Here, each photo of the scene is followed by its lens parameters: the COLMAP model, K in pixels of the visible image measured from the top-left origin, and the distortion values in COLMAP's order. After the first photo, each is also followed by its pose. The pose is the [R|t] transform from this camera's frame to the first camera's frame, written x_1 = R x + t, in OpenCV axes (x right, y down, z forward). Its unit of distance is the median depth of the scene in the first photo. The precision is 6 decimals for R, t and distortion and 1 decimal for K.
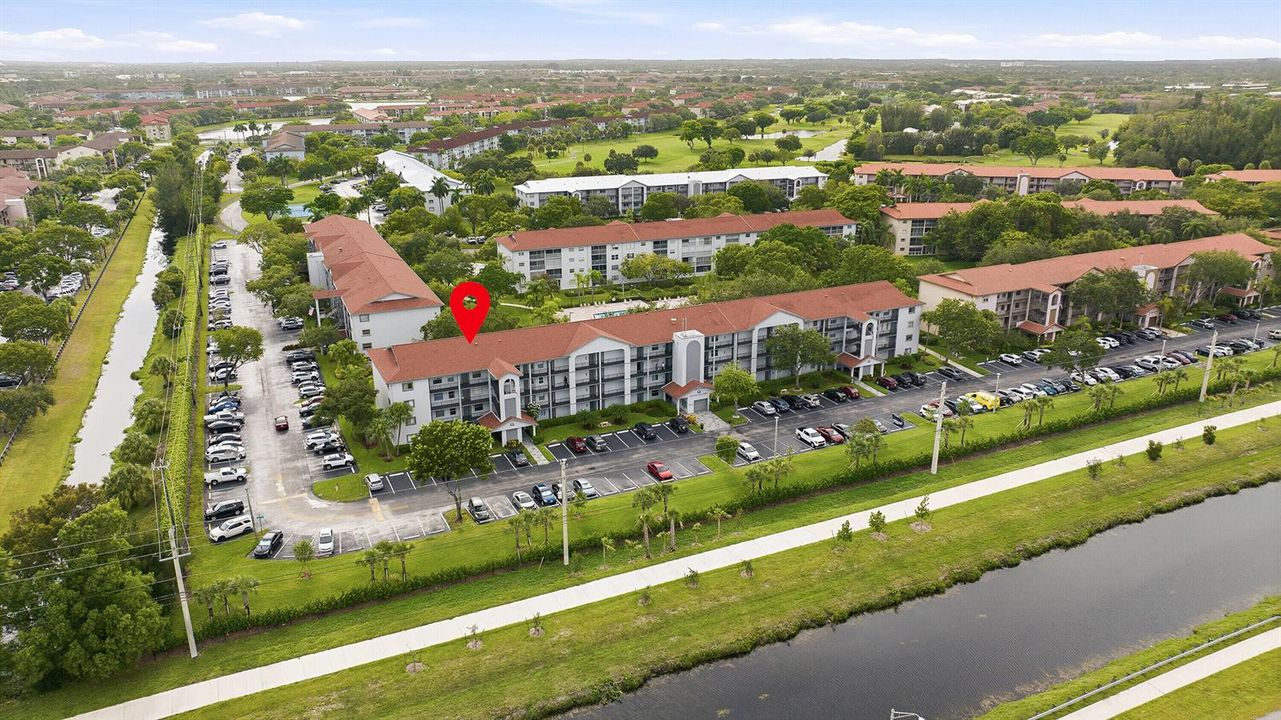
lens RADIAL K [[893.5, 0, 640.5], [0, 893.5, 360.0], [0, 0, 1]] dist [-0.020947, 0.002677]
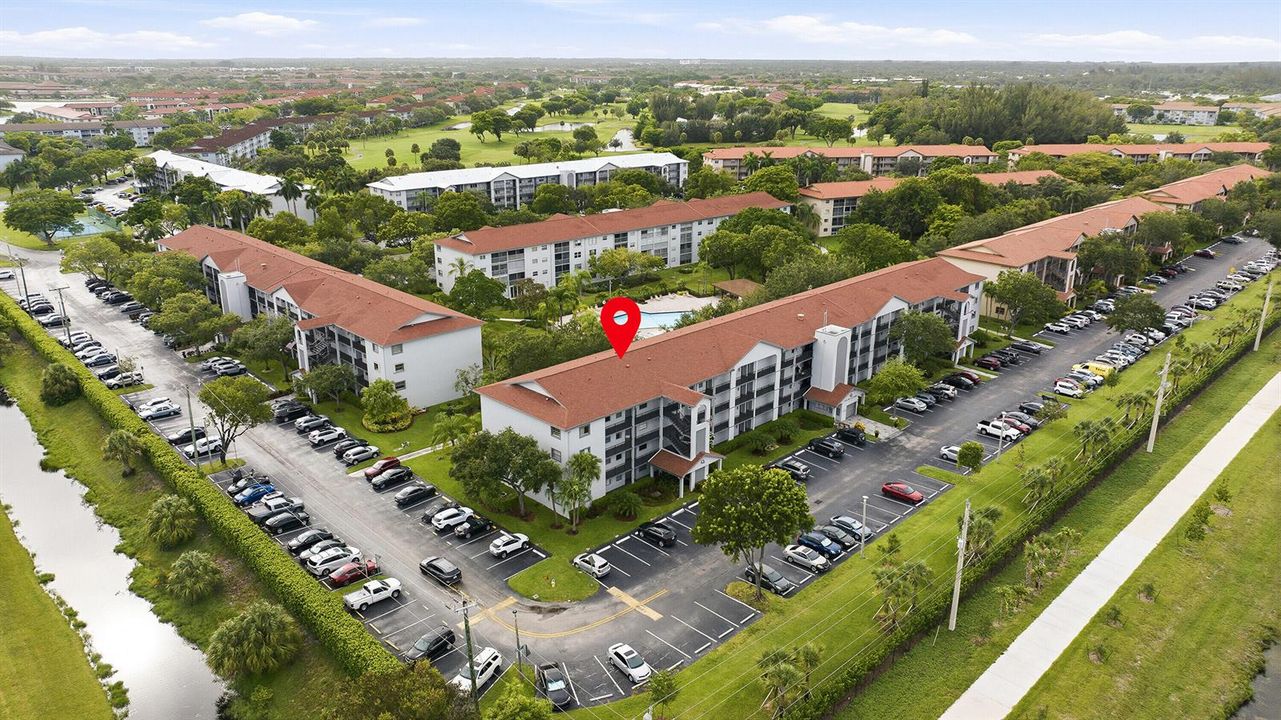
lens RADIAL K [[893.5, 0, 640.5], [0, 893.5, 360.0], [0, 0, 1]] dist [-0.020947, 0.002677]
pose [[0.943454, -0.100315, 0.315962, -0.259912], [0.100101, 0.994833, 0.016954, -0.021842], [-0.316031, 0.015633, 0.948620, 0.156445]]
